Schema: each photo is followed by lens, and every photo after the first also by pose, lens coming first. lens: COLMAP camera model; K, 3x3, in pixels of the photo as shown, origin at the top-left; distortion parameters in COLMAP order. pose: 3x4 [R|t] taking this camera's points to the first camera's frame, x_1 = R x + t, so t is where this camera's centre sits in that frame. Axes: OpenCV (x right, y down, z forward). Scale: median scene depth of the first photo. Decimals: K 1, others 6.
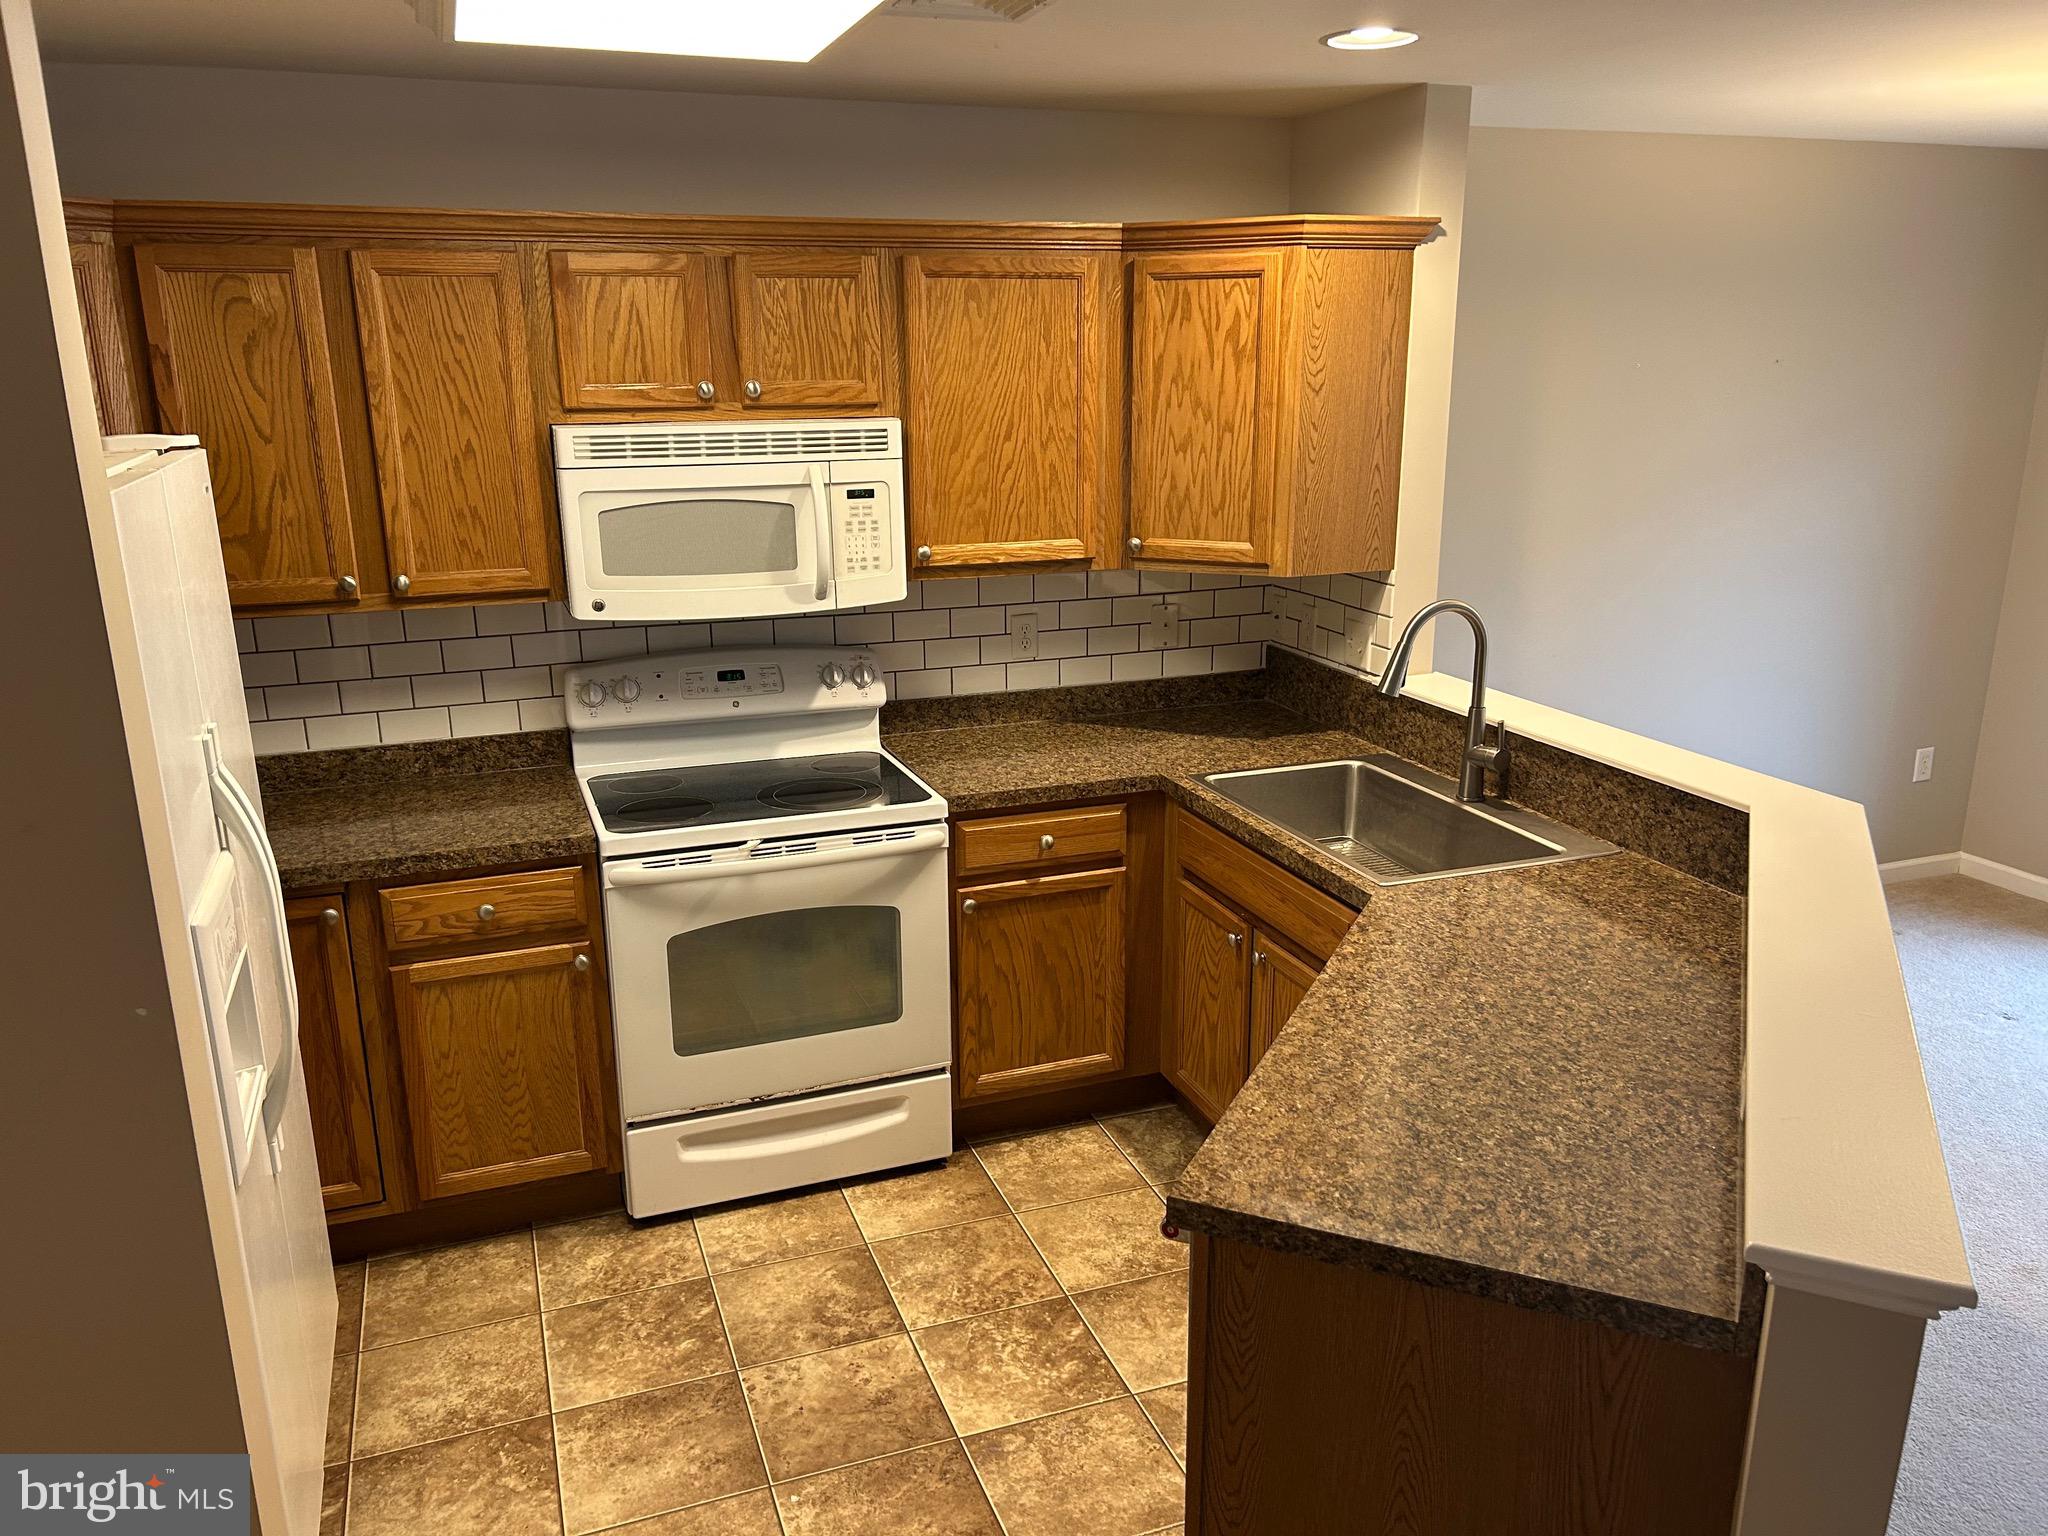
lens RADIAL K [[1523.9, 0, 1020.6], [0, 1523.9, 796.7], [0, 0, 1]] dist [0.060998, -0.132478]
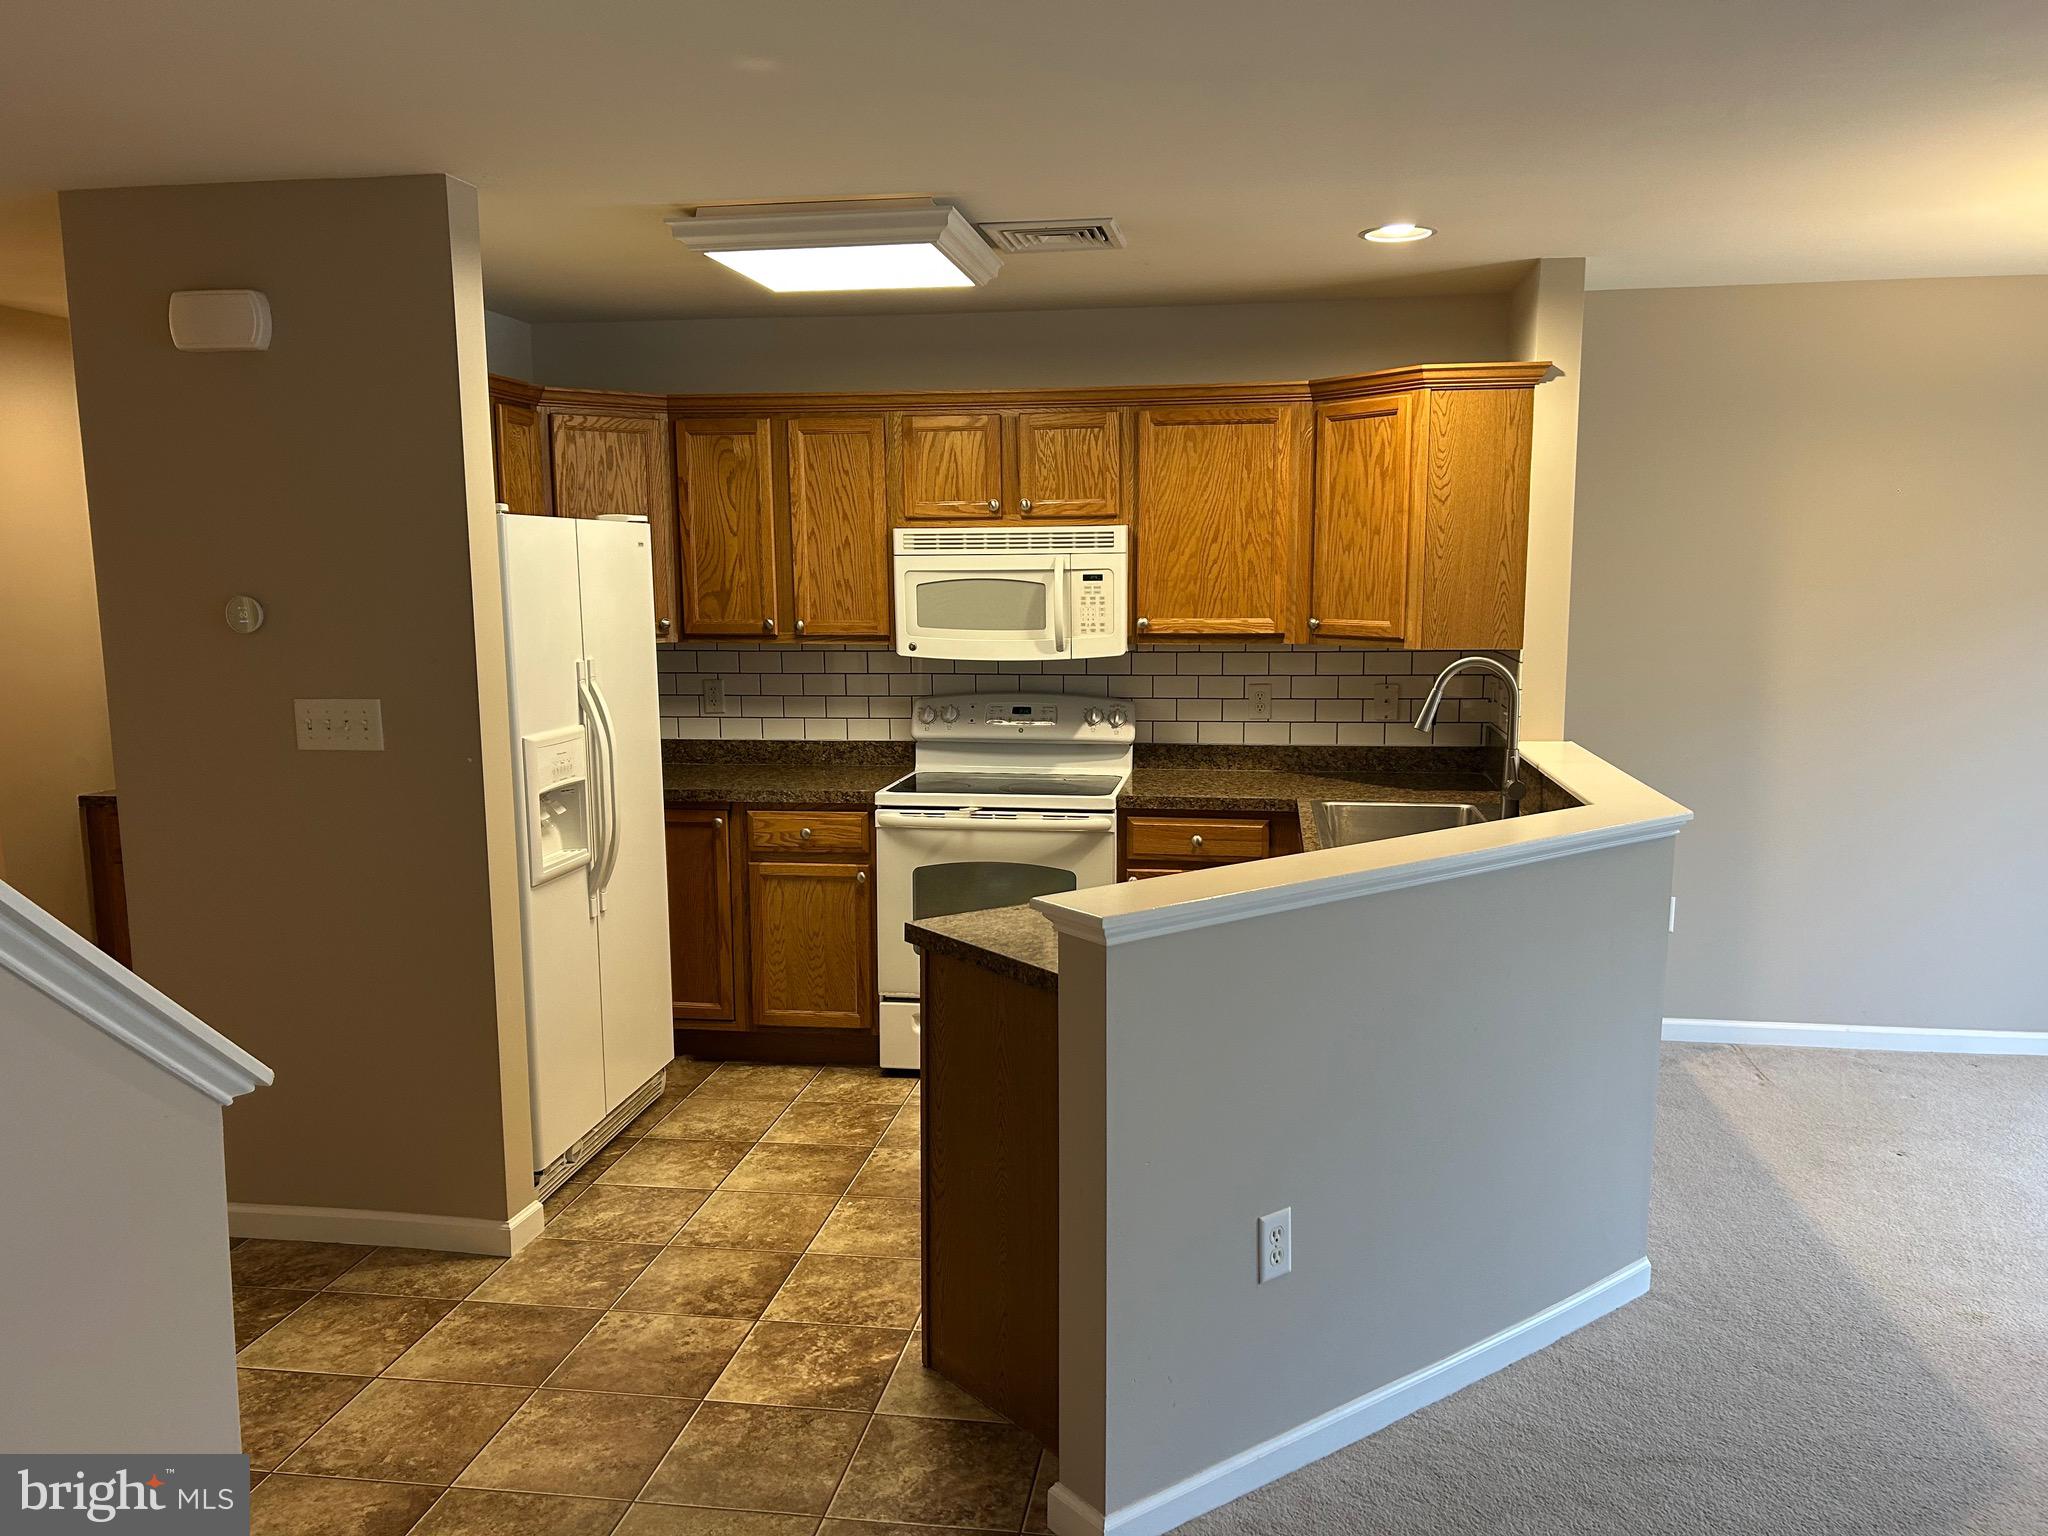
lens RADIAL K [[1539.4, 0, 1019.9], [0, 1539.4, 795.6], [0, 0, 1]] dist [0.067763, -0.069897]
pose [[0.869951, 0.076132, -0.487226, 0.537736], [-0.138218, 0.986053, -0.092714, 0.138150], [0.473372, 0.148000, 0.868340, -0.225124]]
